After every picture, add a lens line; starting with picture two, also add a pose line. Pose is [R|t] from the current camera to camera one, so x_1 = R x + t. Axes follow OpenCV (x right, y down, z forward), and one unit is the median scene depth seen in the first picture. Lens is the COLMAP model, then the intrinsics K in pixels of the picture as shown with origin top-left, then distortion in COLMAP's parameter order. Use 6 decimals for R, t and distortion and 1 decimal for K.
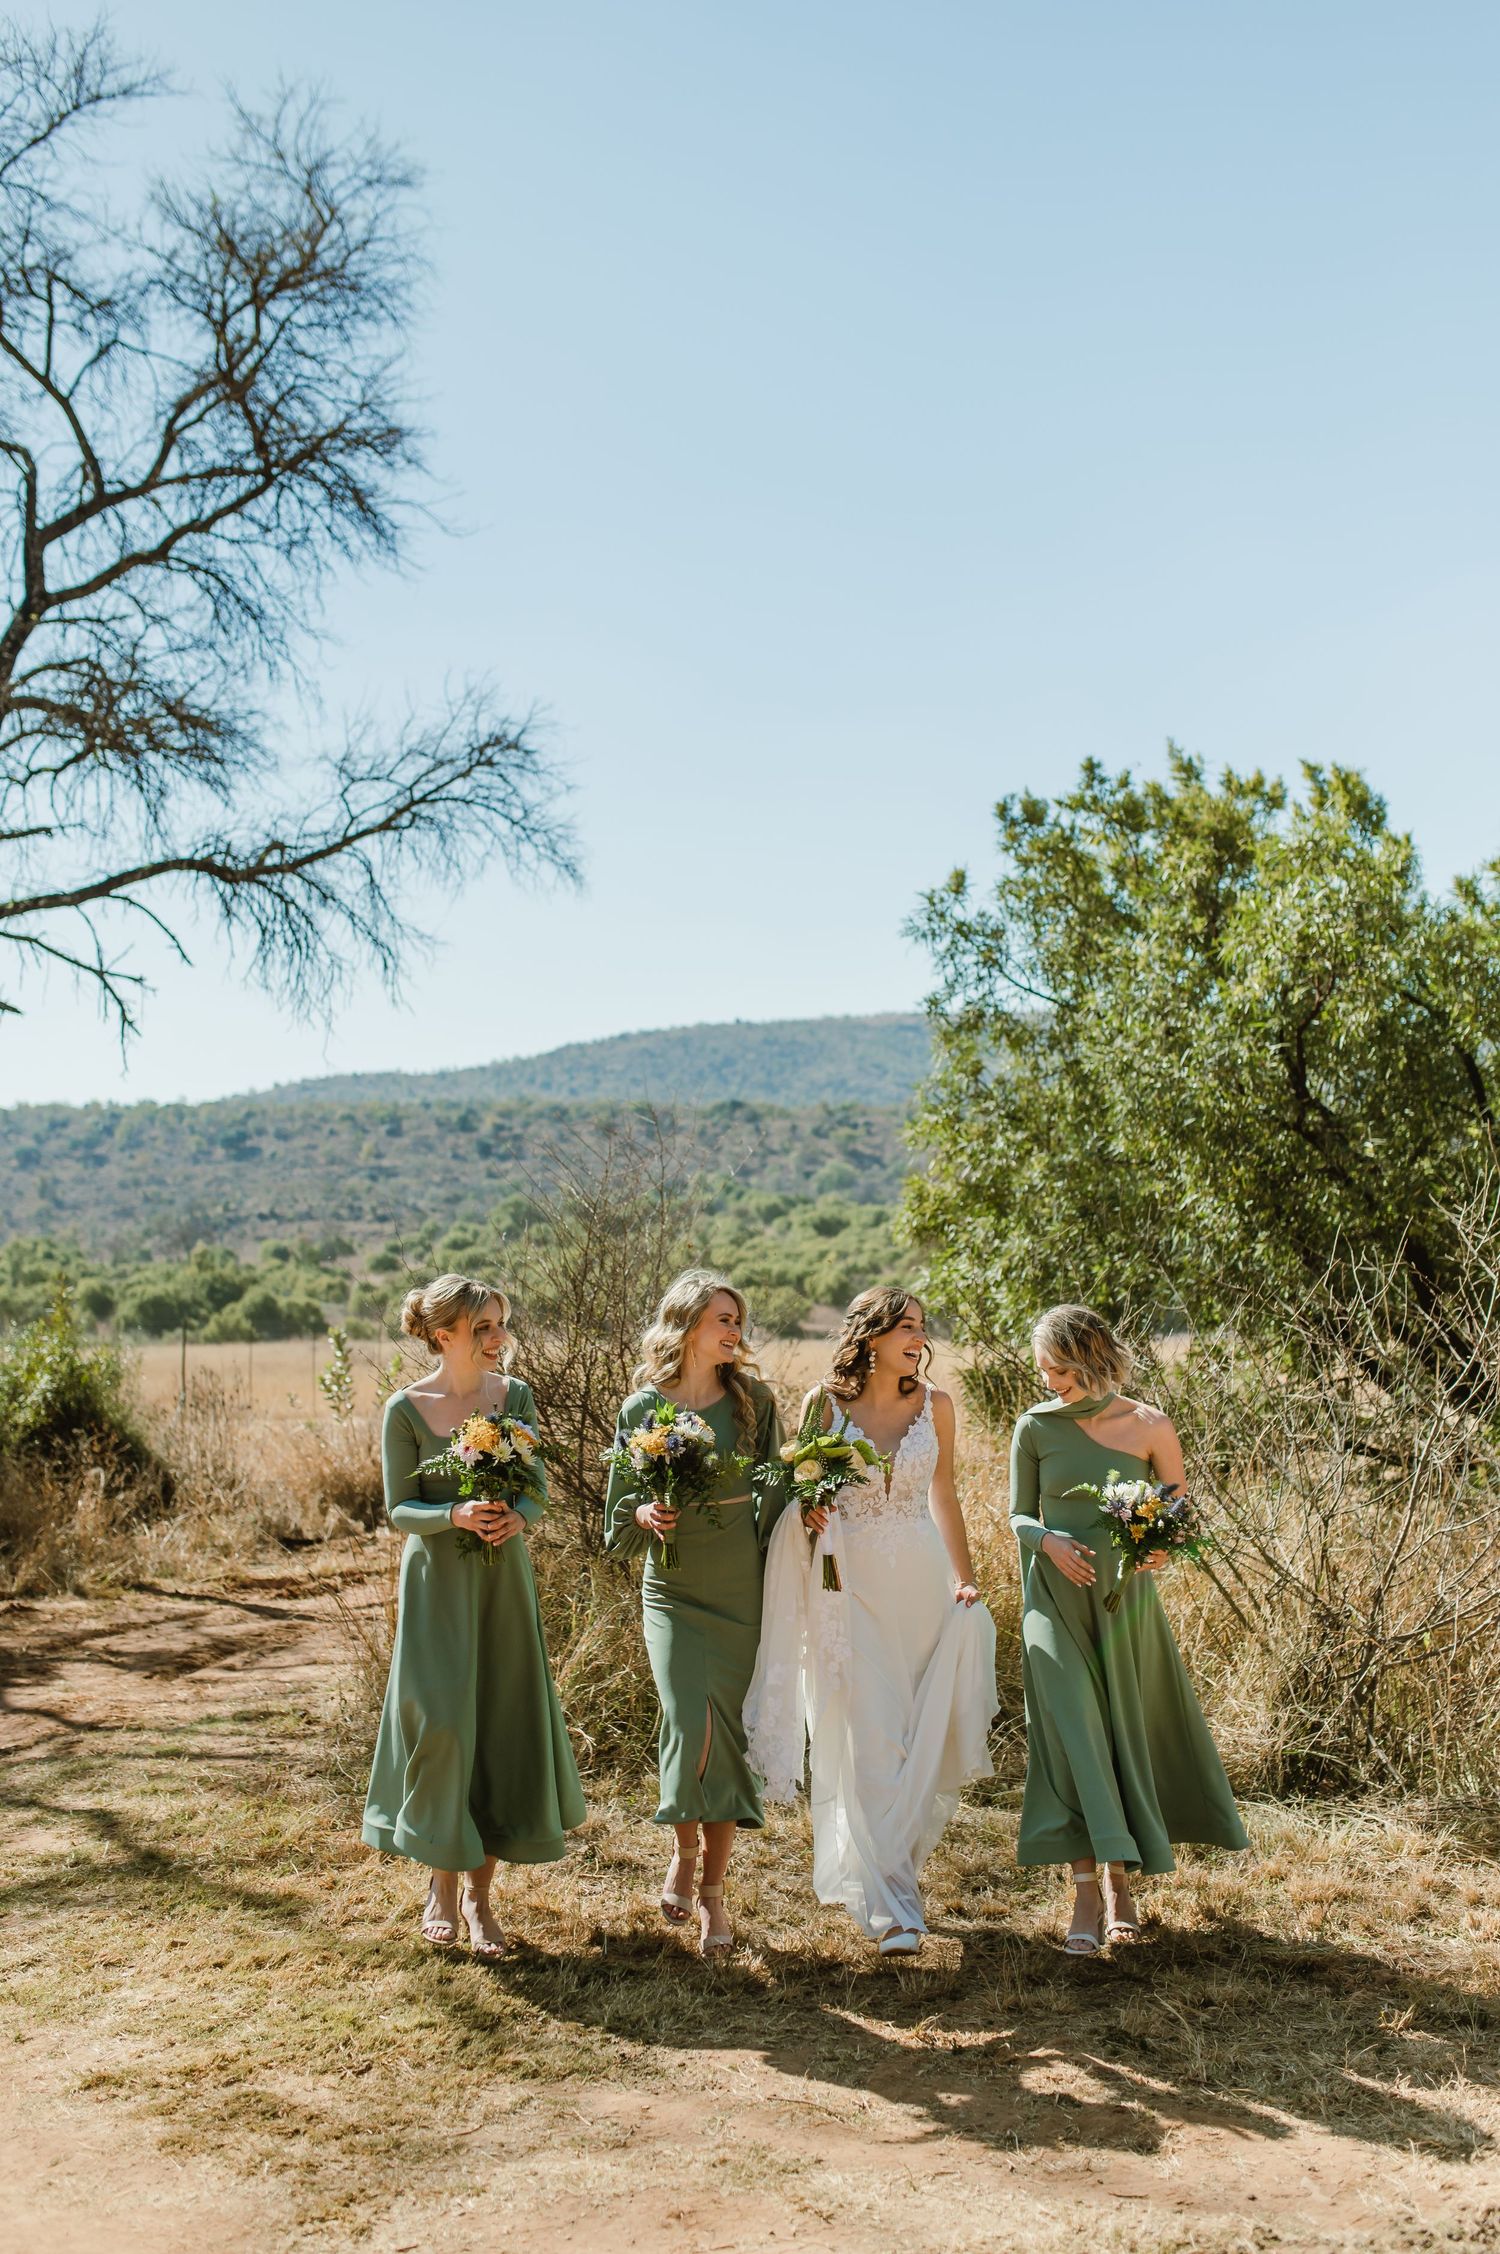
lens RADIAL K [[2181.6, 0, 759.3], [0, 2181.6, 1134.6], [0, 0, 1]] dist [-0.003720, 0.131698]
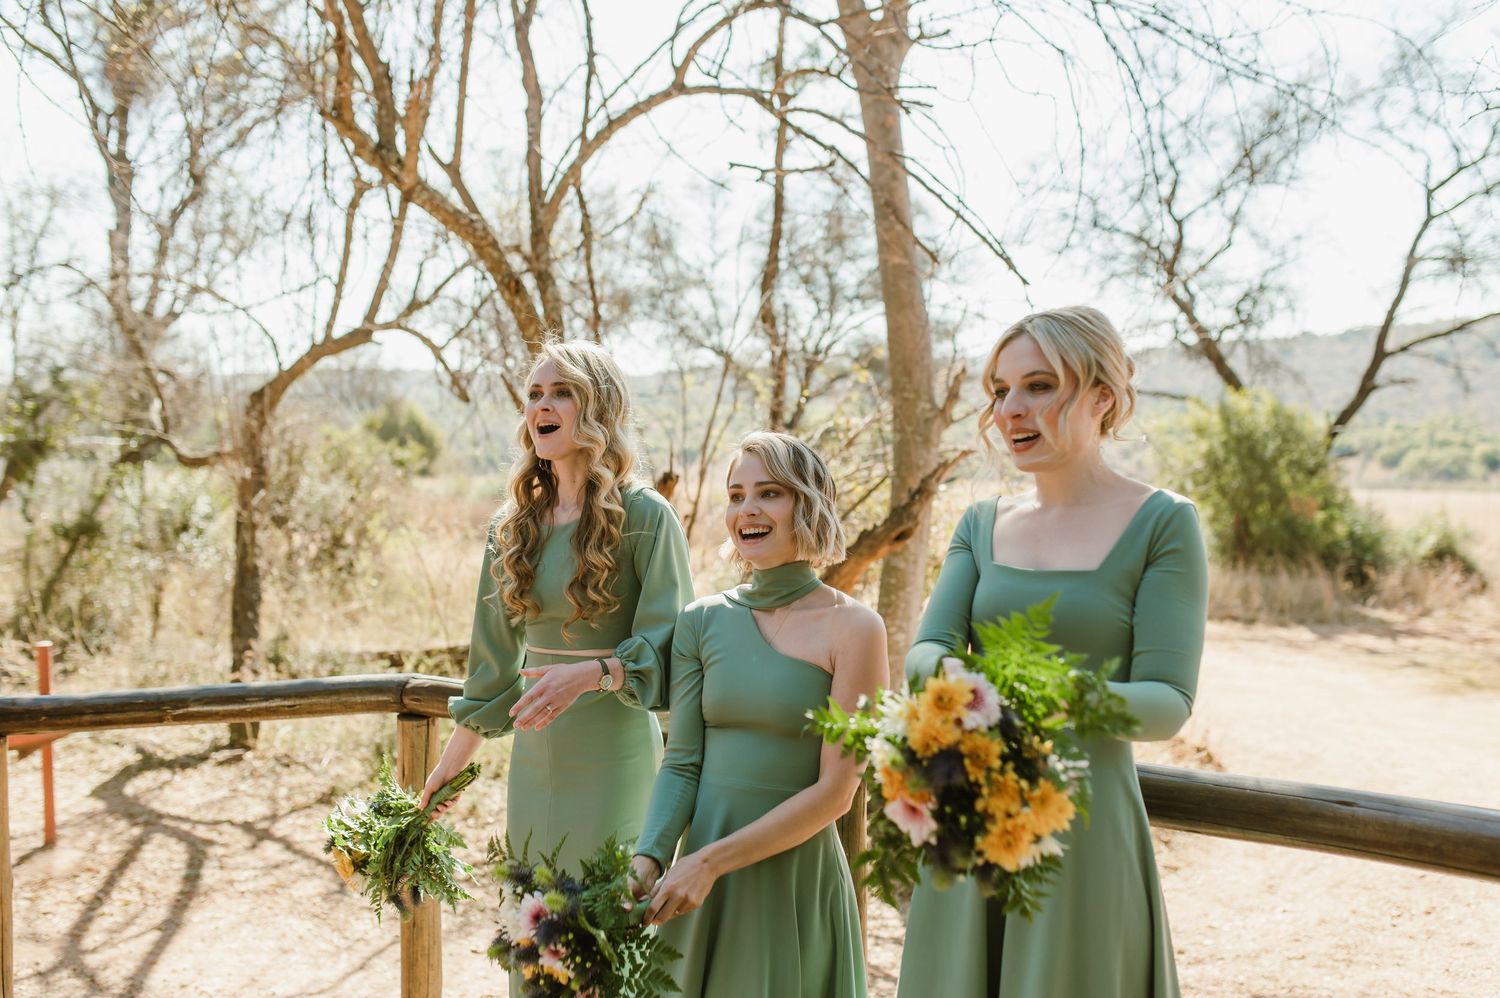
lens RADIAL K [[1468.5, 0, 760.3], [0, 1468.5, 505.5], [0, 0, 1]] dist [-0.002748, 0.151075]
pose [[0.729213, 0.036765, -0.683298, 0.227055], [0.039738, 0.994595, 0.095923, -0.099686], [0.683132, -0.097101, 0.723811, -0.629652]]
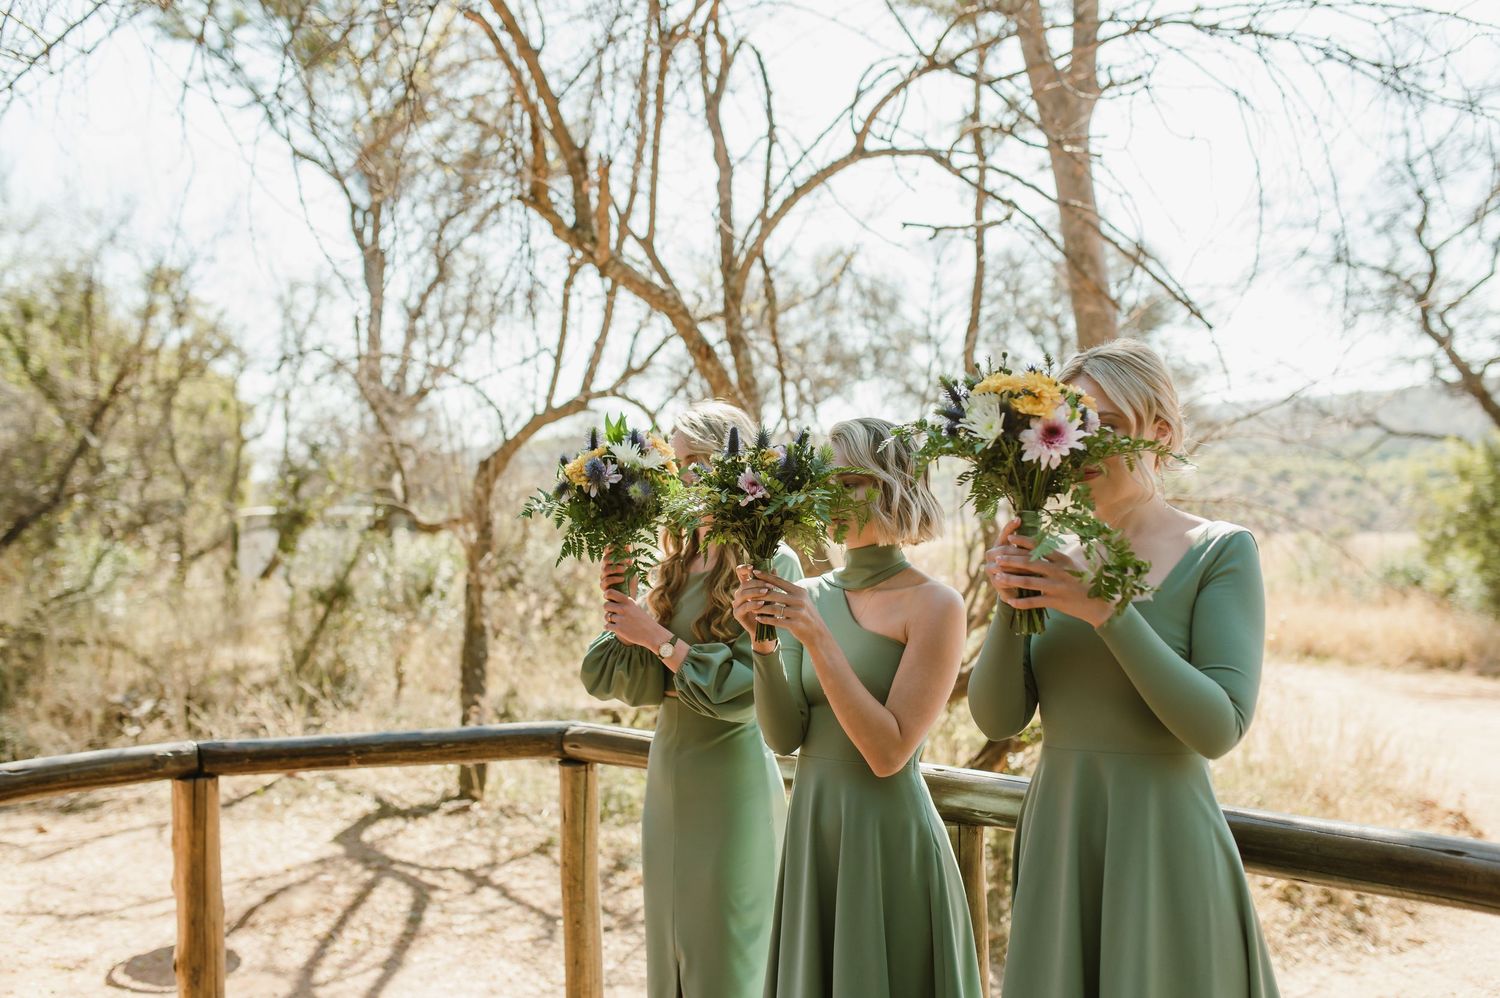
lens RADIAL K [[1469.9, 0, 750.0], [0, 1469.9, 499.0], [0, 0, 1]] dist [0.005953, 0.143804]
pose [[0.604472, -0.009791, -0.796566, 0.239686], [0.072637, 0.996437, 0.042873, -0.098818], [0.793308, -0.083776, 0.603029, -0.624551]]
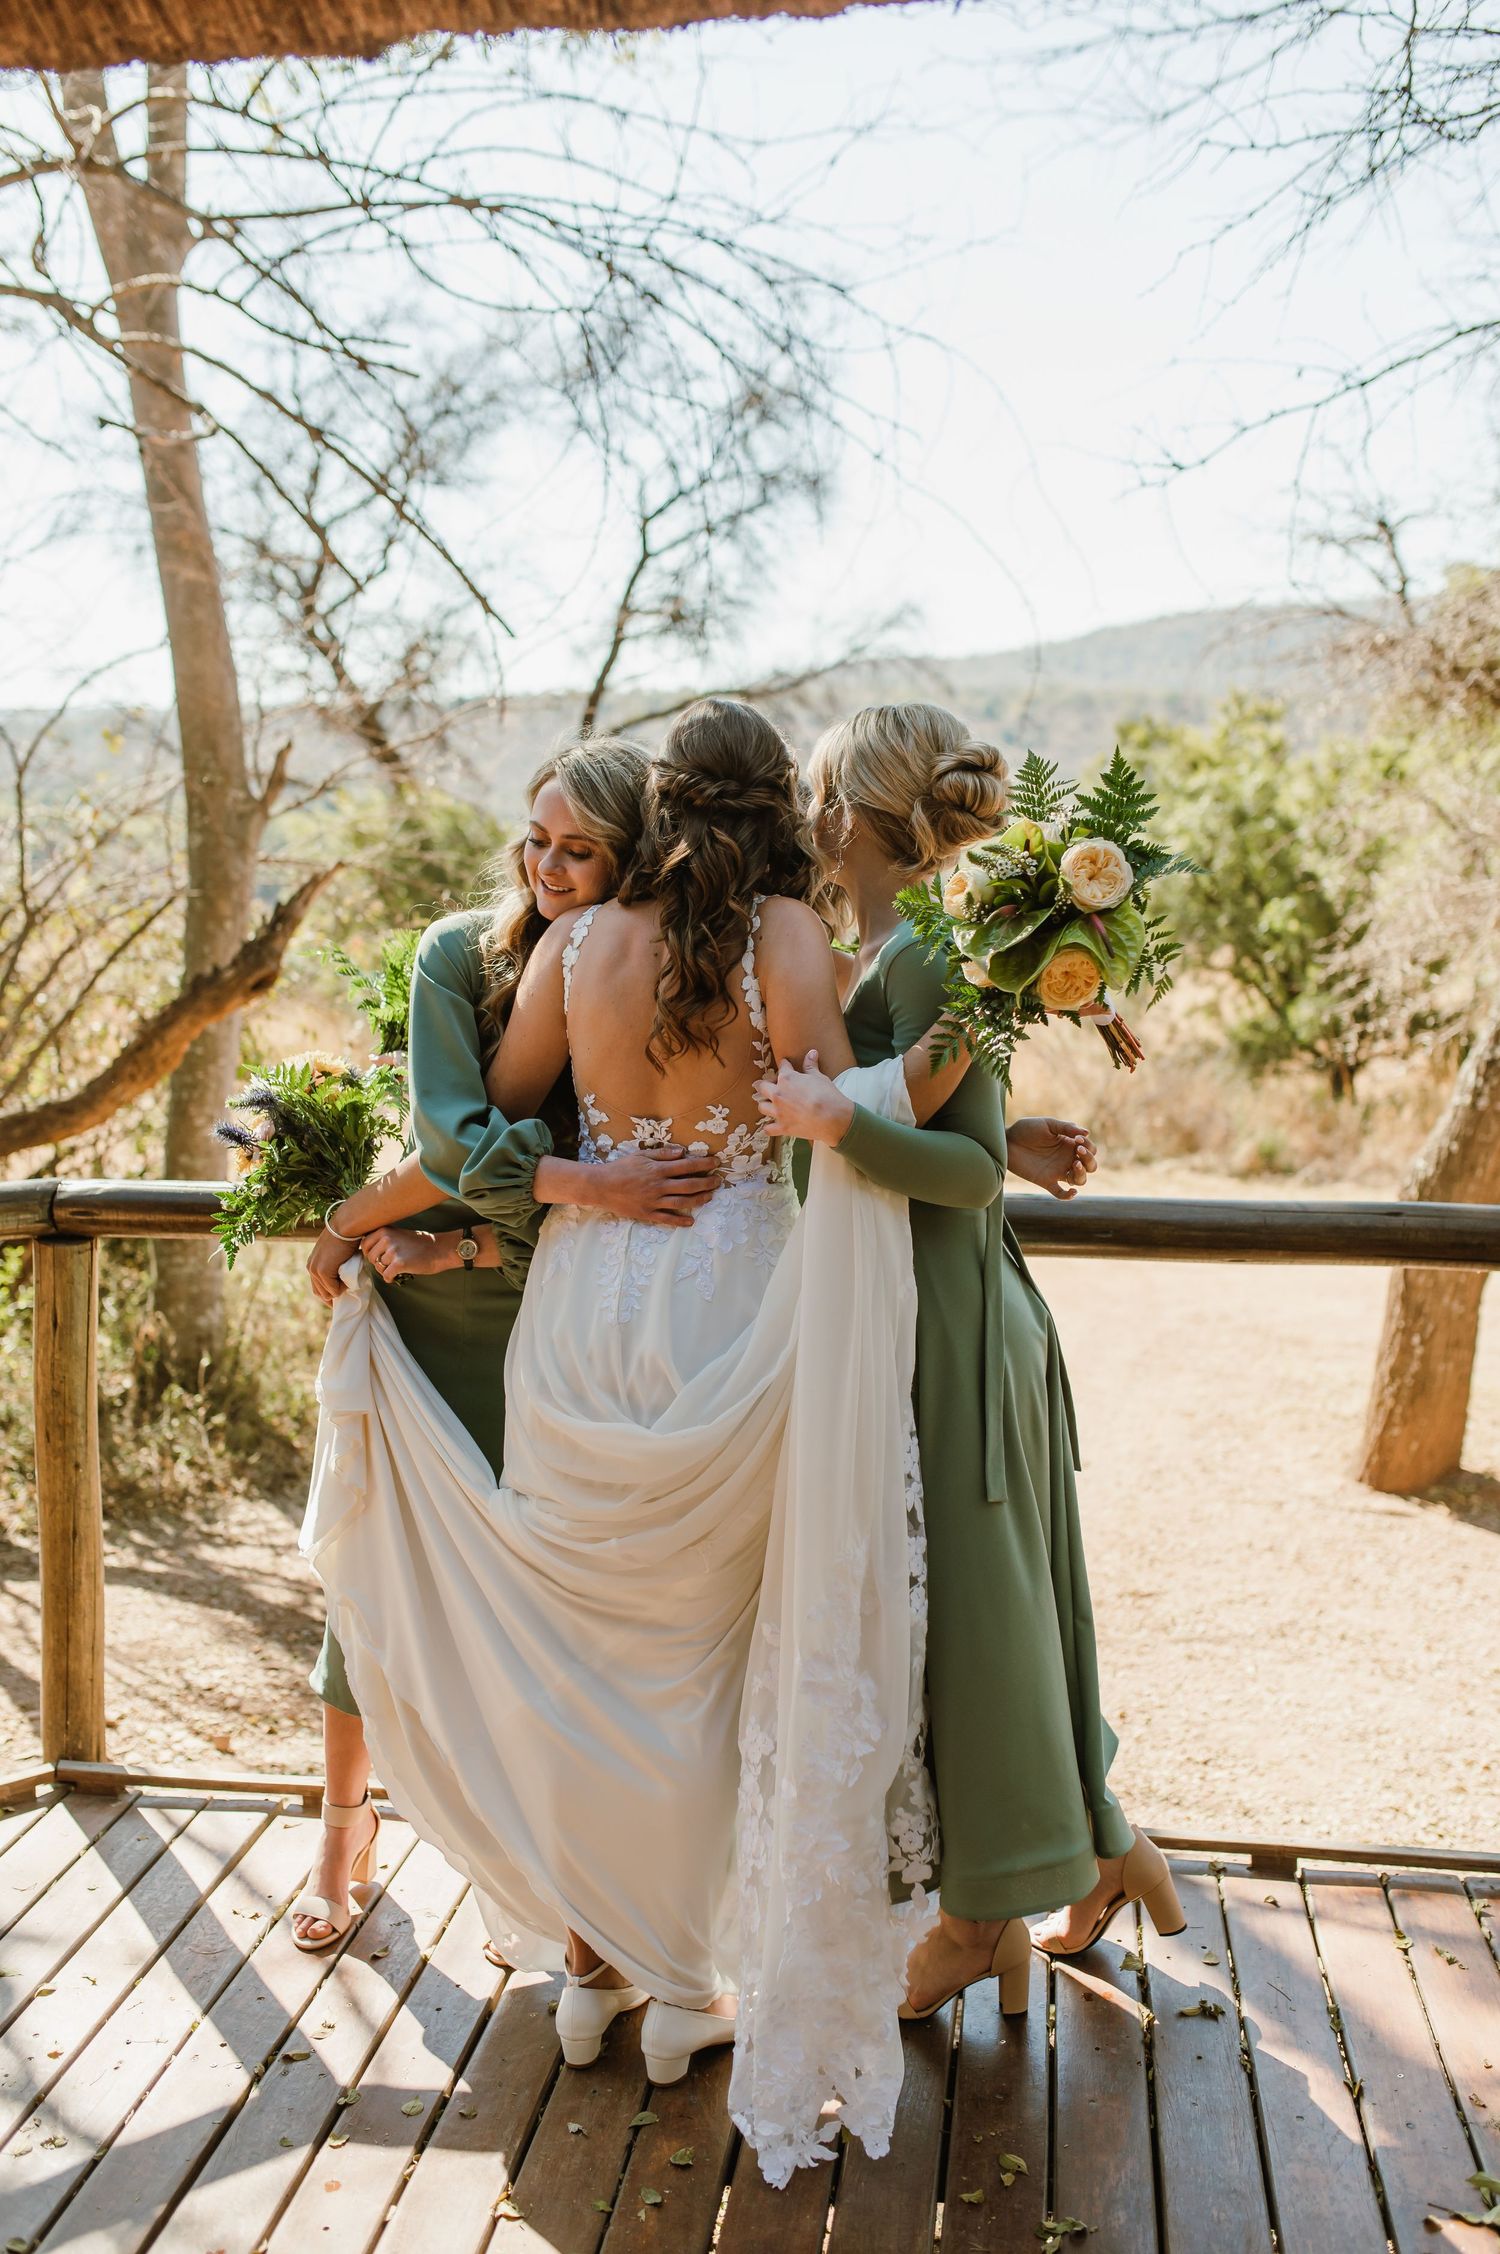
lens RADIAL K [[2181.6, 0, 759.3], [0, 2181.6, 1134.6], [0, 0, 1]] dist [-0.003720, 0.131698]
pose [[0.971370, 0.054635, -0.231205, 0.178004], [-0.010114, 0.981825, 0.189517, -0.102551], [0.237358, -0.181753, 0.954268, -0.686732]]
